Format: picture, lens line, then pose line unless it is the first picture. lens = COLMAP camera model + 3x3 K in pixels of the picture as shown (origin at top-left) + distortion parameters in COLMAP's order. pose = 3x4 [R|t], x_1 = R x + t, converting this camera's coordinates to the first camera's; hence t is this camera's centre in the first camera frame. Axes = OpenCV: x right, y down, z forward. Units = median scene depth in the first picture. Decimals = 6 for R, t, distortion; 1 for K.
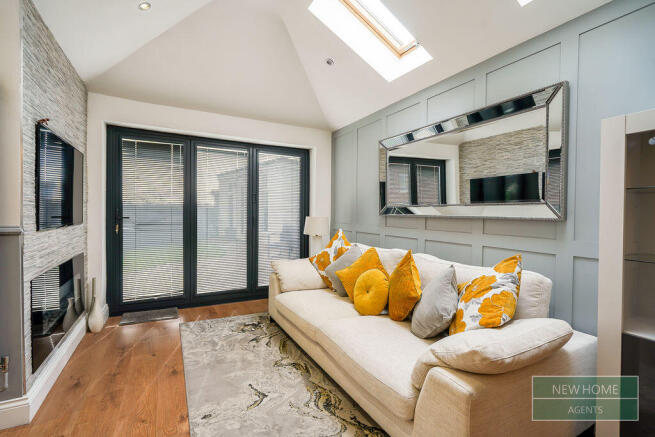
lens RADIAL K [[300.9, 0, 327.5], [0, 300.9, 218.5], [0, 0, 1]] dist [-0.000125, 0.000067]
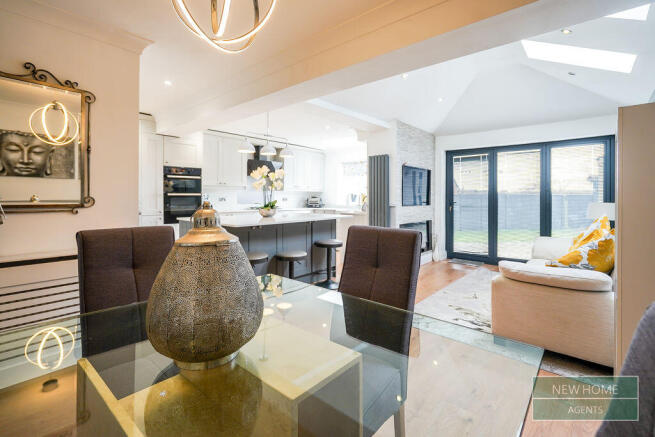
lens RADIAL K [[299.4, 0, 324.6], [0, 299.4, 203.2], [0, 0, 1]] dist [0.000941, 0.000222]
pose [[0.348627, 0.005300, -0.937247, 0.681036], [-0.016591, 0.999862, -0.000517, 0.015406], [0.937115, 0.015730, 0.348667, -0.300073]]
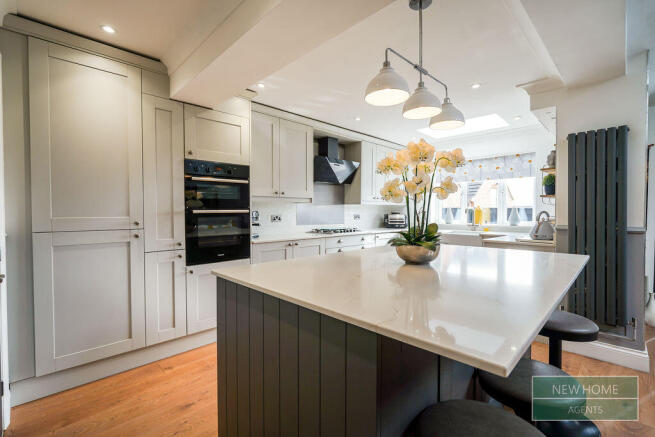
lens RADIAL K [[300.9, 0, 327.5], [0, 300.9, 218.5], [0, 0, 1]] dist [-0.000125, 0.000067]
pose [[0.277283, 0.004731, -0.960777, -0.045272], [-0.009406, 0.999953, 0.002210, -0.002020], [0.960742, 0.008425, 0.277314, -0.380151]]
